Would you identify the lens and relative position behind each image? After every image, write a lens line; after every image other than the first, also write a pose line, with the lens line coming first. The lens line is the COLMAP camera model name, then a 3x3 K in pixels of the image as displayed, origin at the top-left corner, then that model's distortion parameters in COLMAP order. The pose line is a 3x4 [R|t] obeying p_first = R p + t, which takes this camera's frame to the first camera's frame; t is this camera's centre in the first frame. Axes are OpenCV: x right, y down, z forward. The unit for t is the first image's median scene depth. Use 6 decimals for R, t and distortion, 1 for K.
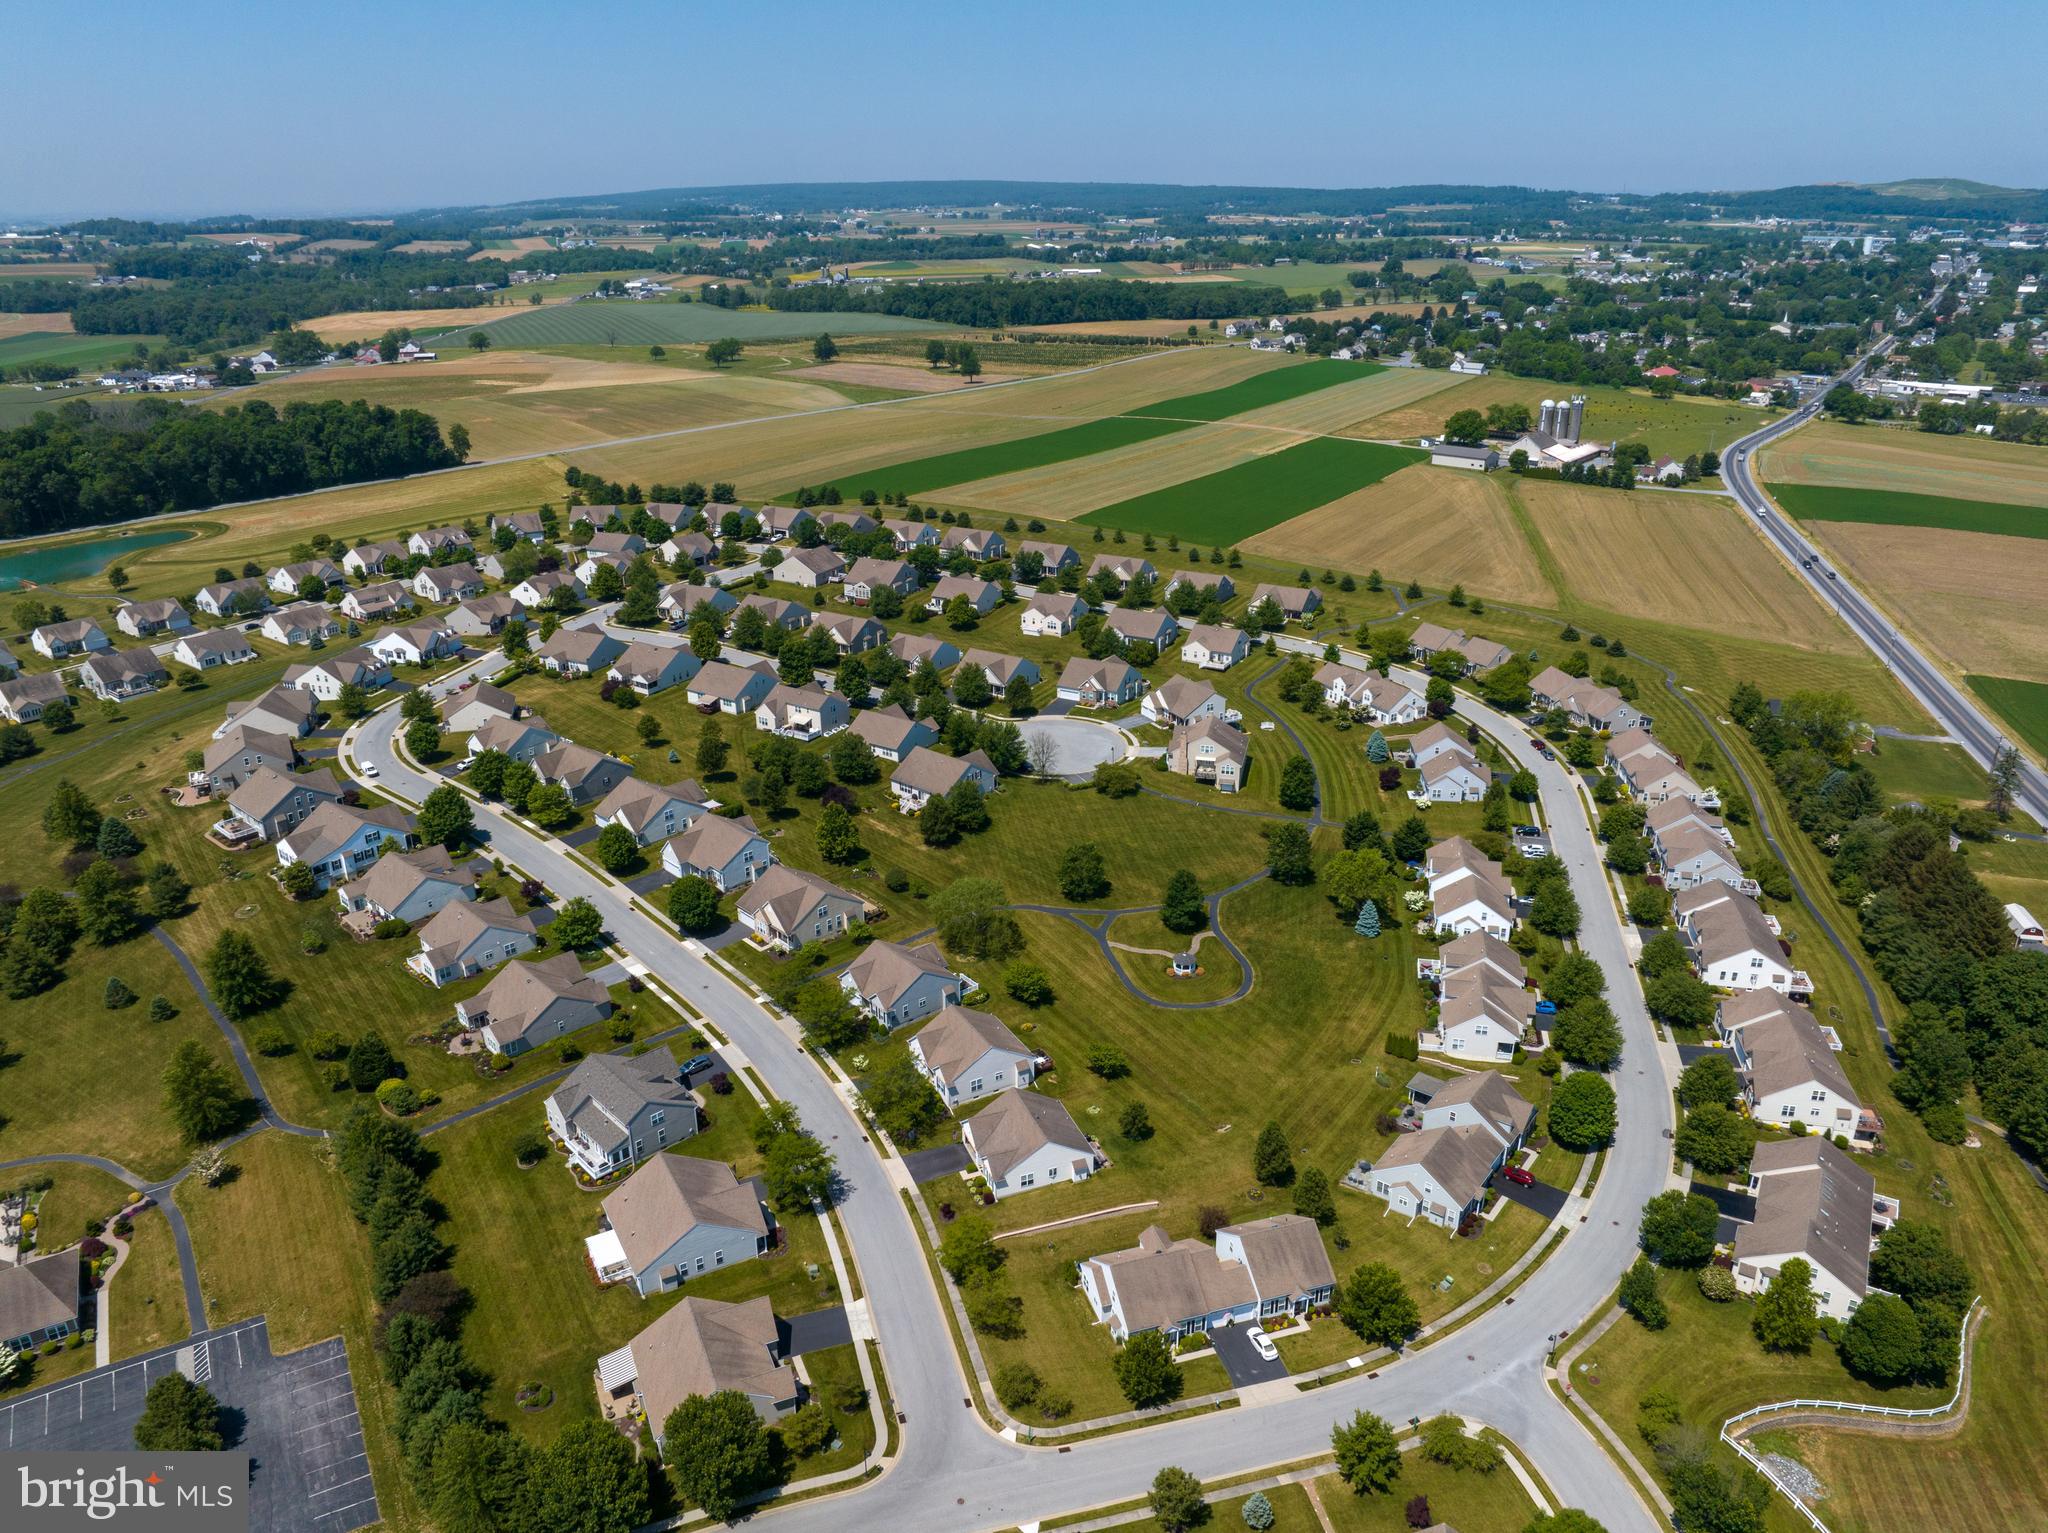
lens RADIAL K [[1448.0, 0, 1024.1], [0, 1448.0, 748.4], [0, 0, 1]] dist [-0.040531, -0.001669]
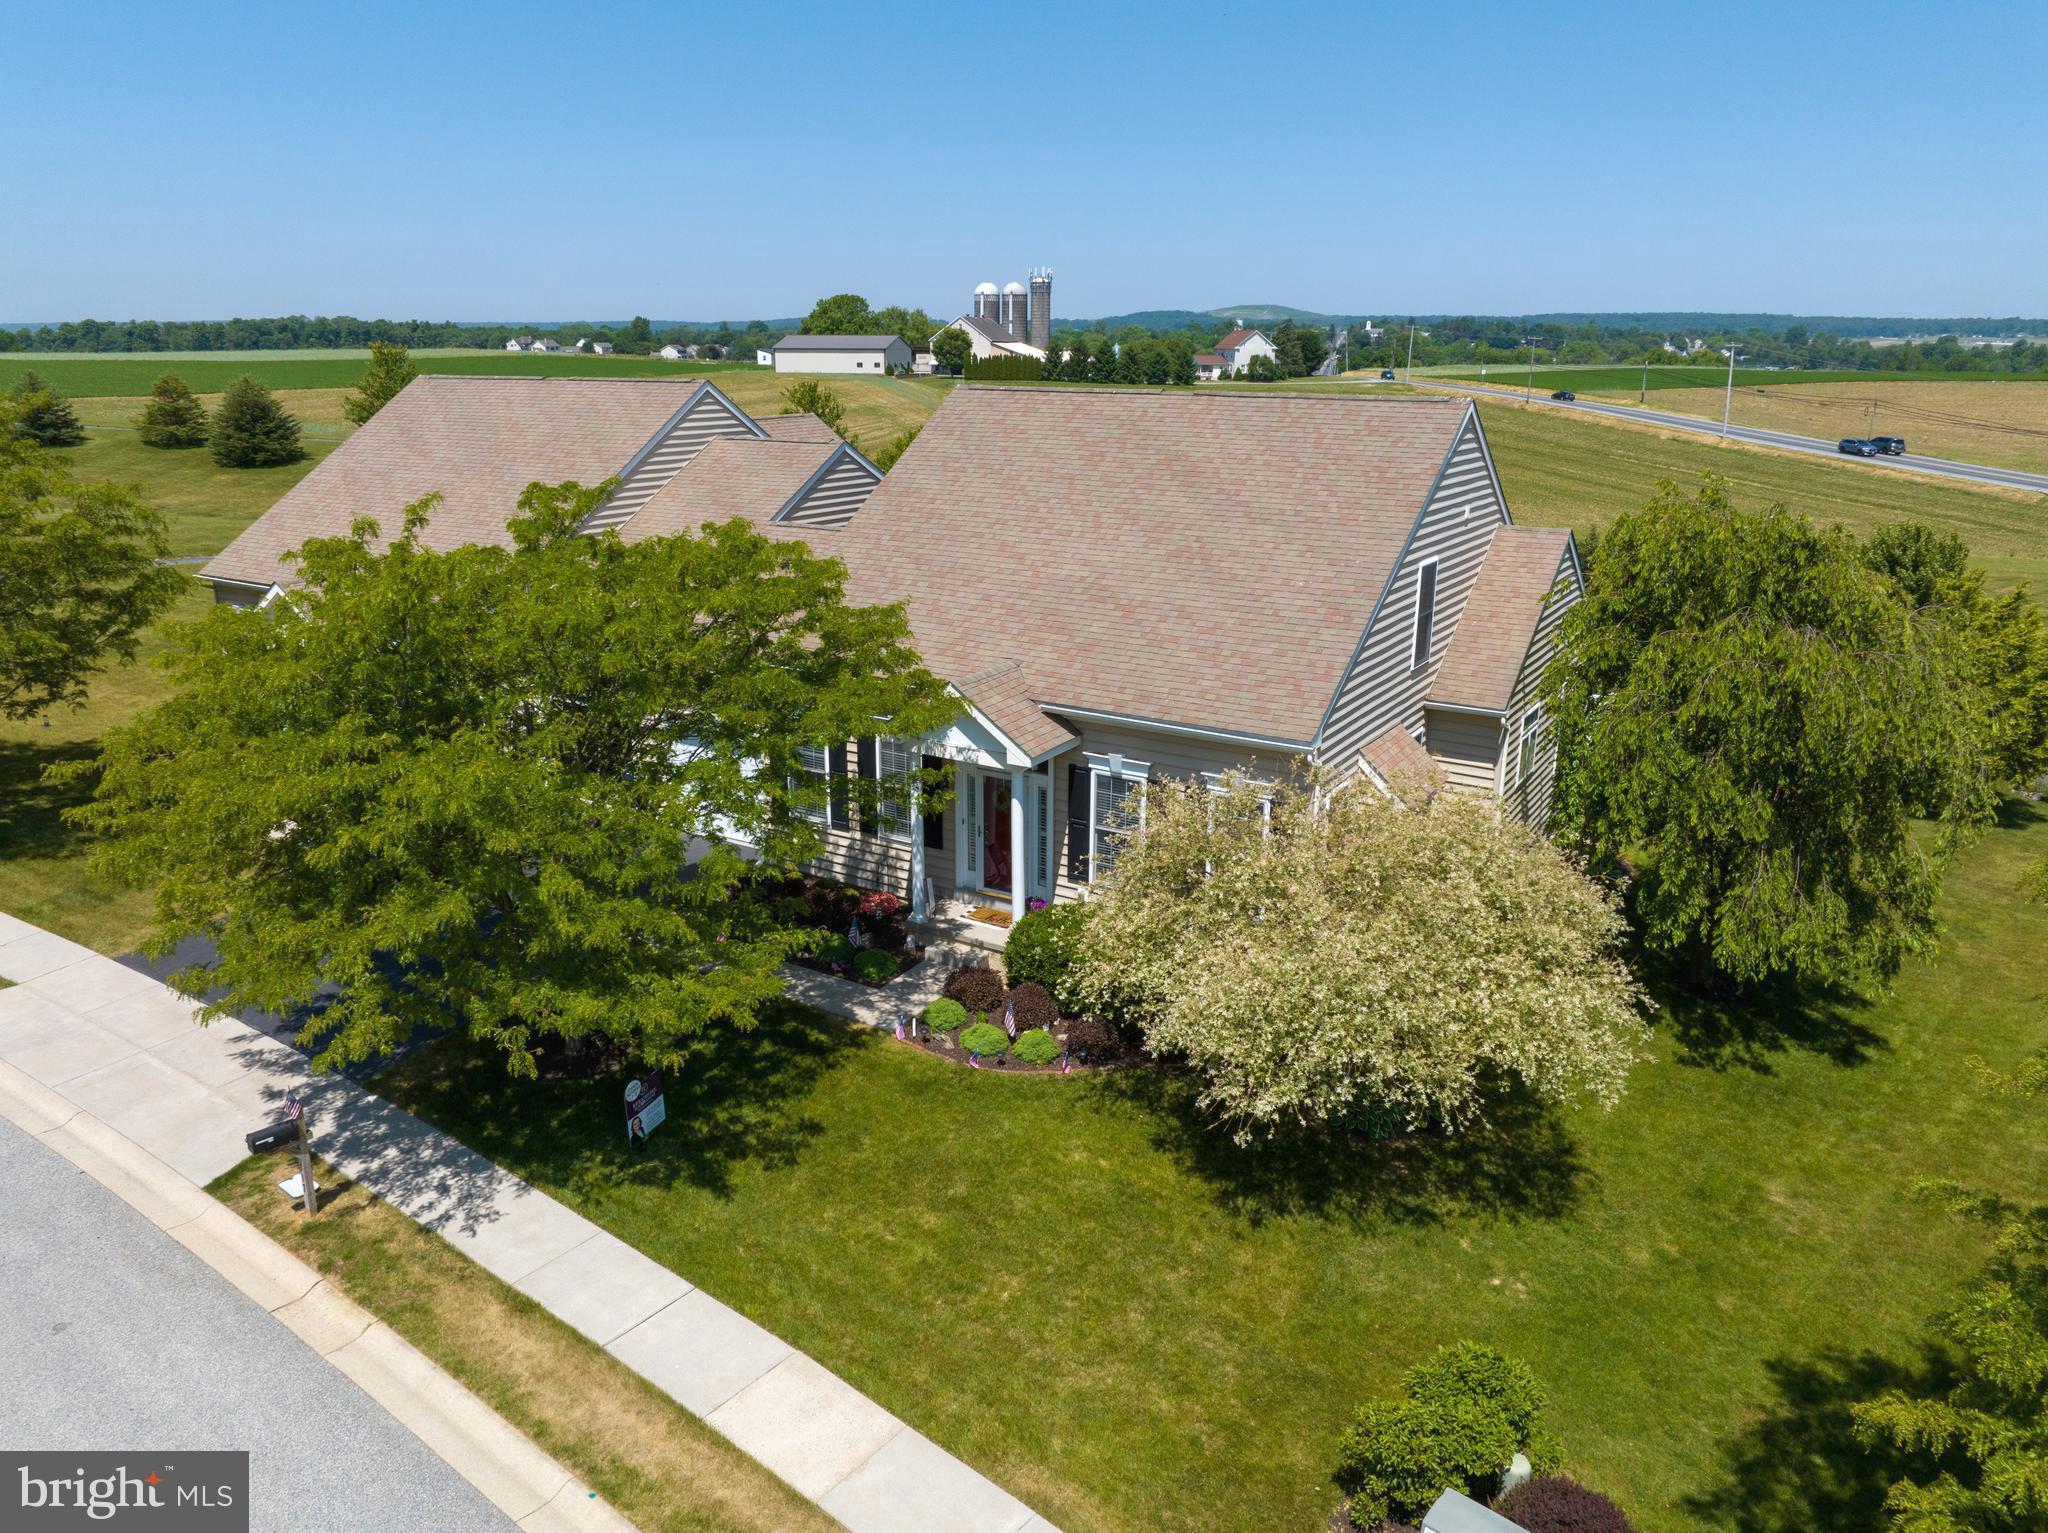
lens RADIAL K [[1448.0, 0, 1024.1], [0, 1448.0, 748.4], [0, 0, 1]] dist [-0.040531, -0.001669]
pose [[0.921082, -0.089278, 0.378996, 0.110618], [0.126364, 0.989214, -0.074082, -0.020624], [-0.368294, 0.116127, 0.922428, 0.361908]]
